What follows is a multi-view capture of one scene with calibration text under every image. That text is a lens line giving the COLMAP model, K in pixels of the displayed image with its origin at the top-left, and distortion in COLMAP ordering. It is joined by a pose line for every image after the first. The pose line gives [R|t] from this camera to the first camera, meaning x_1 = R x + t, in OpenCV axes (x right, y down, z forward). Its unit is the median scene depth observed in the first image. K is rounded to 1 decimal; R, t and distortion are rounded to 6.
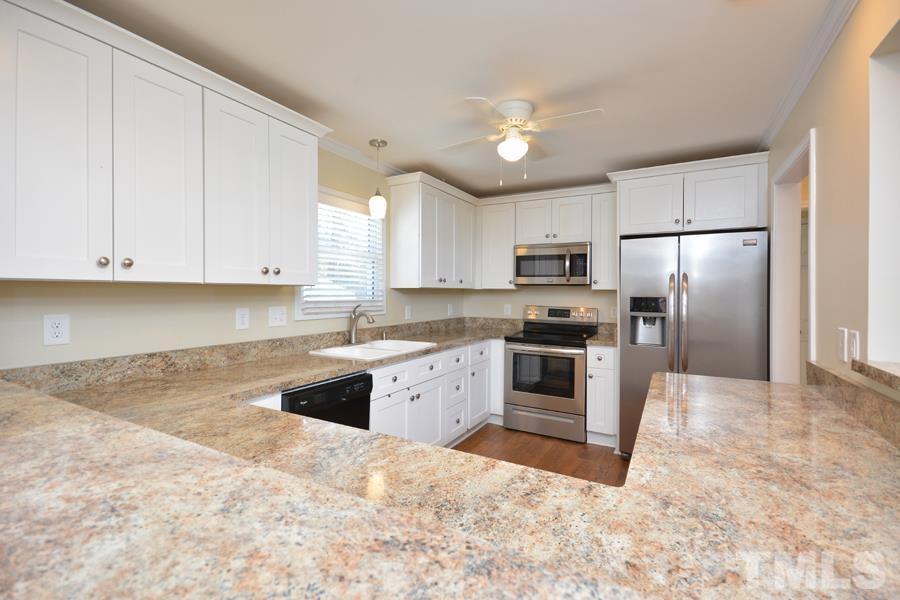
lens RADIAL K [[415.0, 0, 451.2], [0, 415.0, 303.2], [0, 0, 1]] dist [-0.001397, -0.000265]
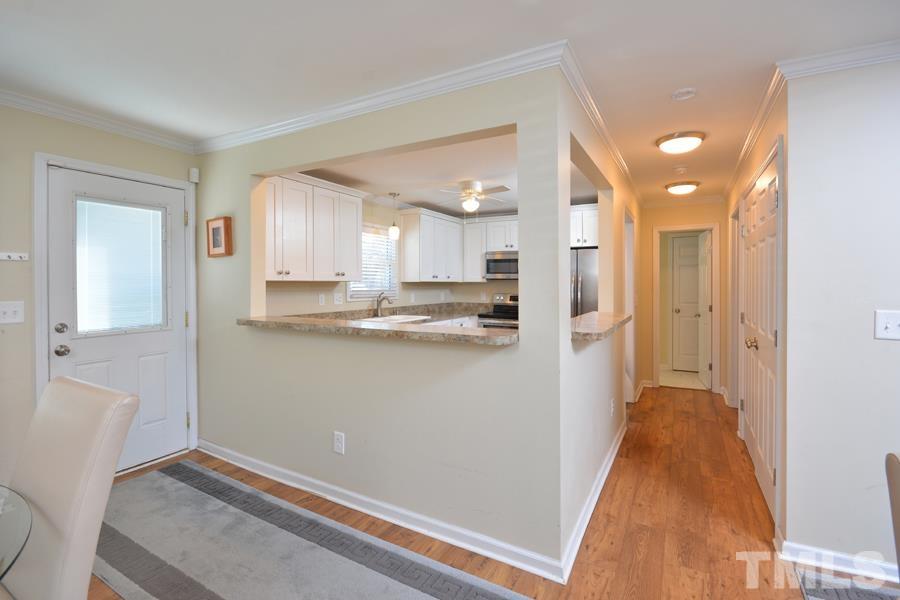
lens RADIAL K [[415.0, 0, 447.9], [0, 415.0, 292.3], [0, 0, 1]] dist [-0.001397, -0.000265]
pose [[0.999800, -0.003873, -0.019618, 0.059404], [0.003765, 0.999978, -0.005526, 0.011045], [0.019639, 0.005451, 0.999792, -0.556658]]
